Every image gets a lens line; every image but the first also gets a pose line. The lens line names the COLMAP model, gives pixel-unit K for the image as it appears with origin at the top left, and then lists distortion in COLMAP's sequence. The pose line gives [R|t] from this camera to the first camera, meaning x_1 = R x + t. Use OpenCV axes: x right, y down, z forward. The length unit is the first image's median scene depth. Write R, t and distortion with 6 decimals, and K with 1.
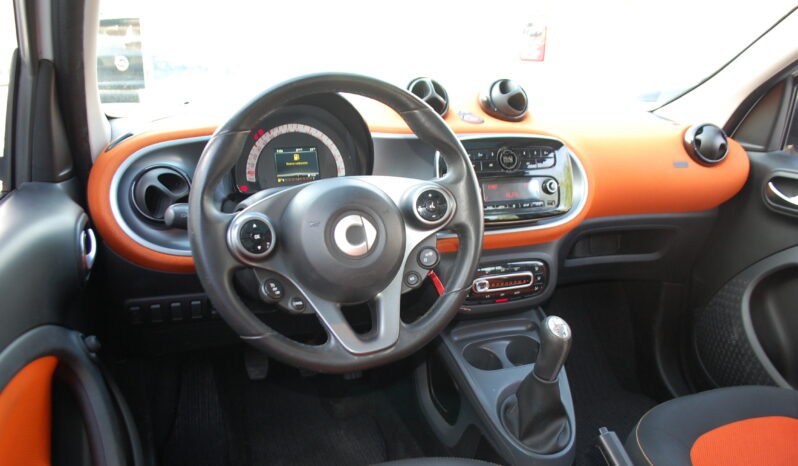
lens RADIAL K [[635.6, 0, 396.8], [0, 635.6, 230.5], [0, 0, 1]] dist [-0.059322, -0.003024]
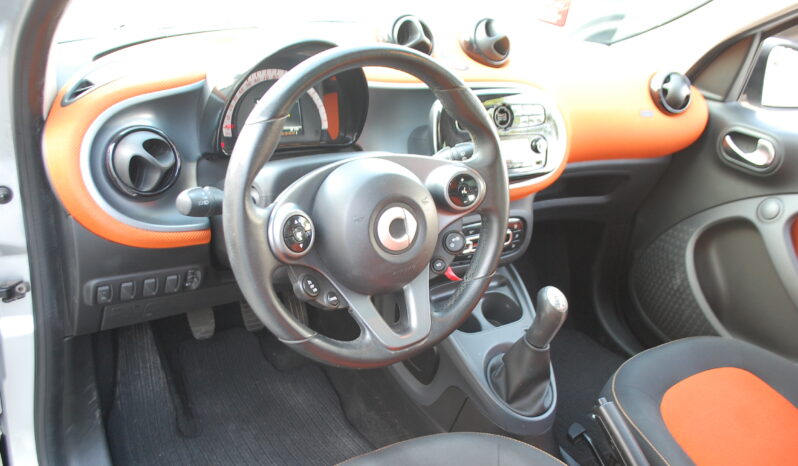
lens RADIAL K [[717.2, 0, 397.0], [0, 717.2, 231.5], [0, 0, 1]] dist [-0.051916, 0.000443]
pose [[0.974151, -0.003873, 0.225863, -0.221654], [-0.036351, 0.984135, 0.173658, -0.125662], [-0.222953, -0.177379, 0.958556, -0.017610]]
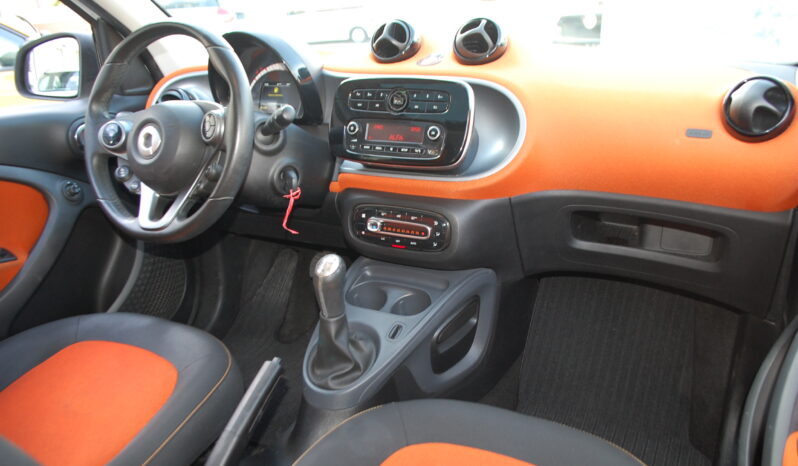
lens RADIAL K [[635.6, 0, 397.0], [0, 635.6, 237.8], [0, 0, 1]] dist [-0.059322, -0.003024]
pose [[0.665227, 0.206174, -0.717611, 0.922805], [-0.156082, 0.978284, 0.136379, -0.039820], [0.730145, 0.021283, 0.682961, 0.345895]]
